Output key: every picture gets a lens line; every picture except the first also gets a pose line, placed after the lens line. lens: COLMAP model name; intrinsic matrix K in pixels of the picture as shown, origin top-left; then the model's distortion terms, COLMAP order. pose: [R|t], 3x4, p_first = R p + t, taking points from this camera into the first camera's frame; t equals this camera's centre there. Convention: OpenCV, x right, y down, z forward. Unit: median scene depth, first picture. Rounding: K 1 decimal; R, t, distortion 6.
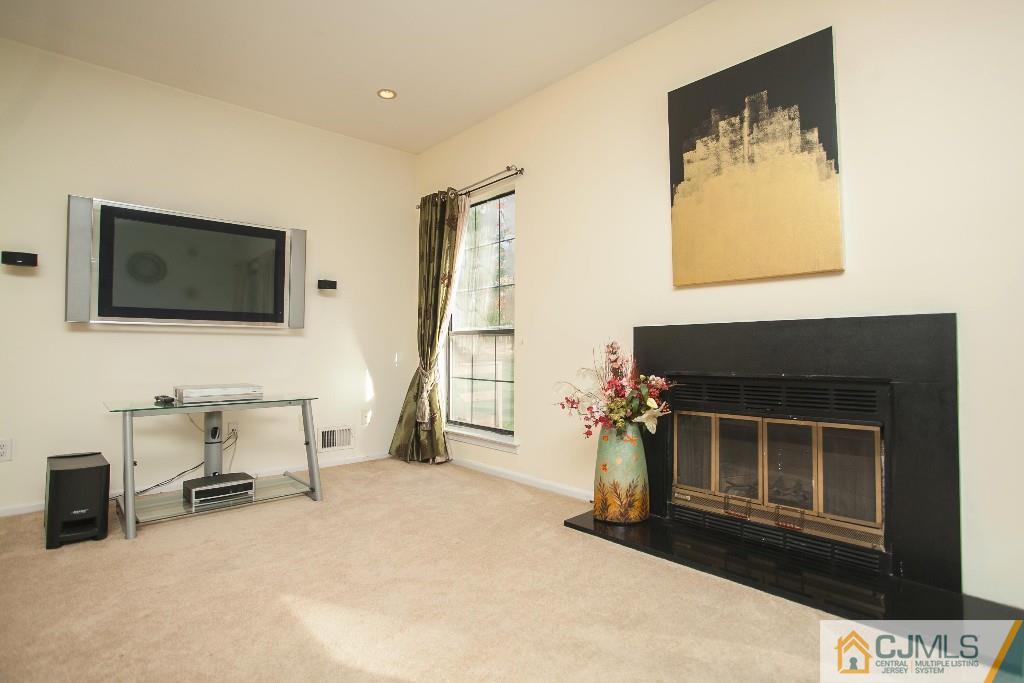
lens RADIAL K [[470.4, 0, 512.0], [0, 470.4, 341.5], [0, 0, 1]] dist [-0.032264, -0.000351]
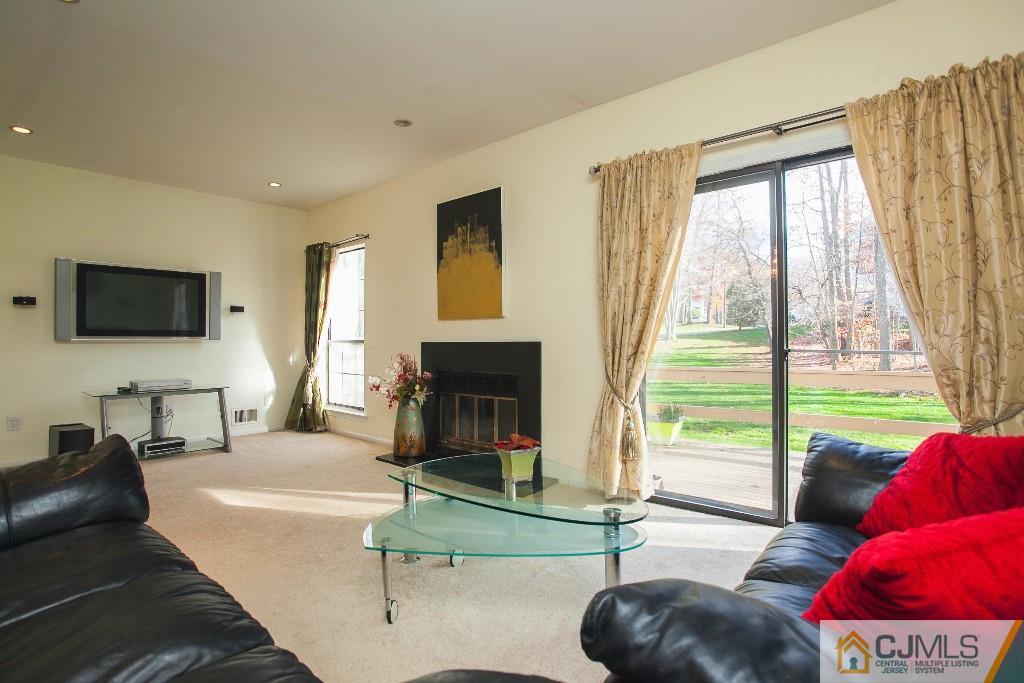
lens RADIAL K [[526.5, 0, 514.3], [0, 526.5, 333.0], [0, 0, 1]] dist [-0.004209, -0.000492]
pose [[0.998007, -0.003752, 0.062995, 0.429872], [0.002952, 0.999914, 0.012782, -0.079462], [-0.063038, -0.012570, 0.997932, -0.813944]]
